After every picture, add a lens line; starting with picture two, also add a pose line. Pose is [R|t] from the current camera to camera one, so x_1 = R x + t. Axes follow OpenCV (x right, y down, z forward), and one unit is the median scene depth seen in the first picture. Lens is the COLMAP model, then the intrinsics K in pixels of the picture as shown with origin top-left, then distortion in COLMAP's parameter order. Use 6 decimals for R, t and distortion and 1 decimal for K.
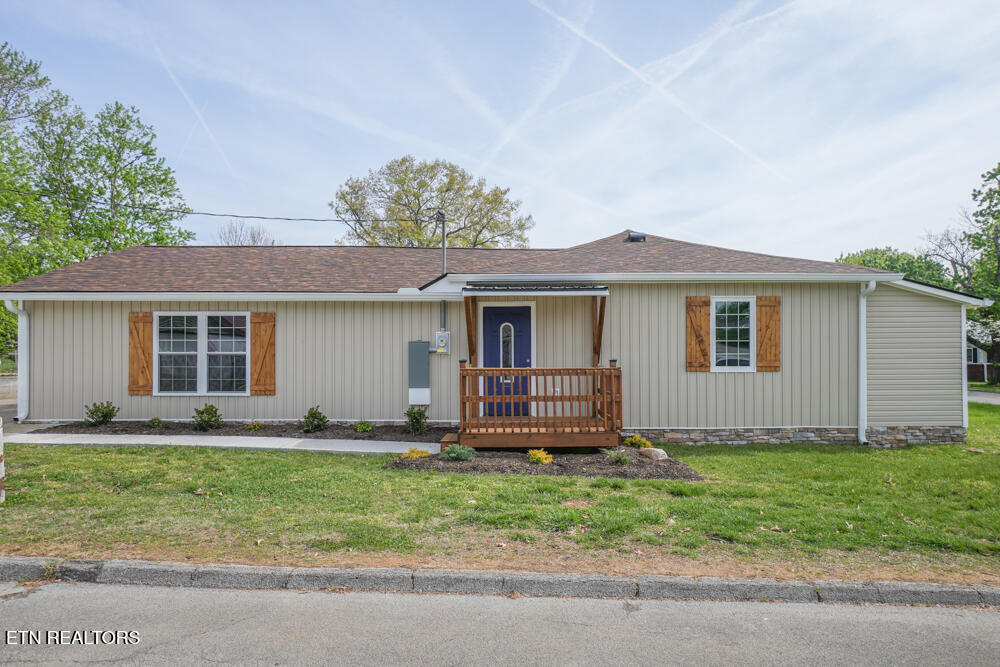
lens RADIAL K [[580.0, 0, 499.9], [0, 580.0, 318.7], [0, 0, 1]] dist [-0.000952, -0.000306]
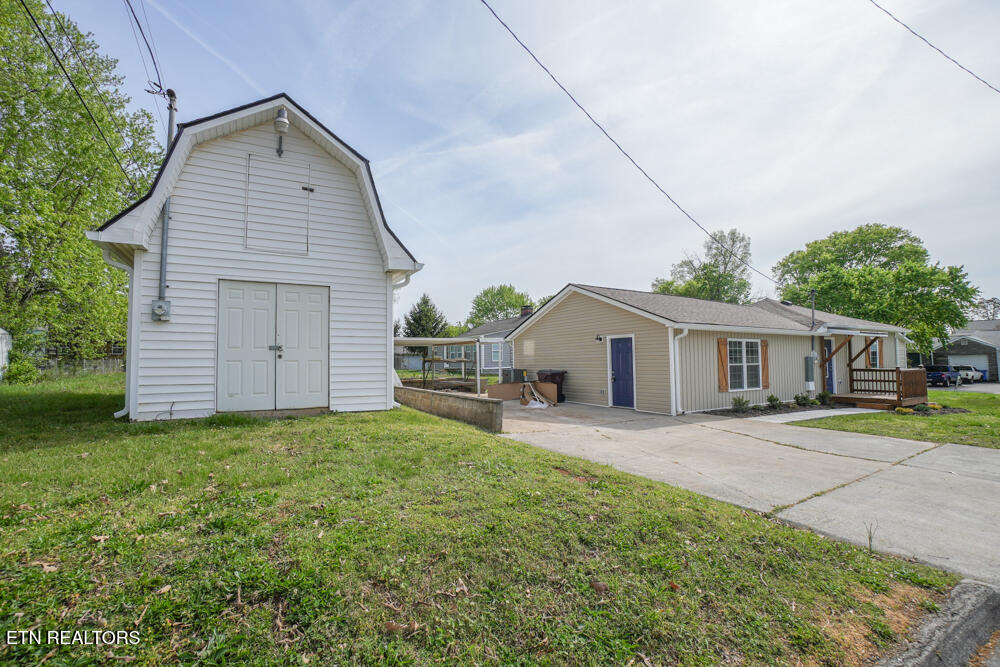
lens RADIAL K [[446.9, 0, 498.2], [0, 446.9, 330.4], [0, 0, 1]] dist [-0.069844, 0.023571]
pose [[0.870458, 0.030490, 0.491298, -1.717715], [-0.003421, 0.998430, -0.055901, 0.035600], [-0.492231, 0.046979, 0.869196, 0.268711]]
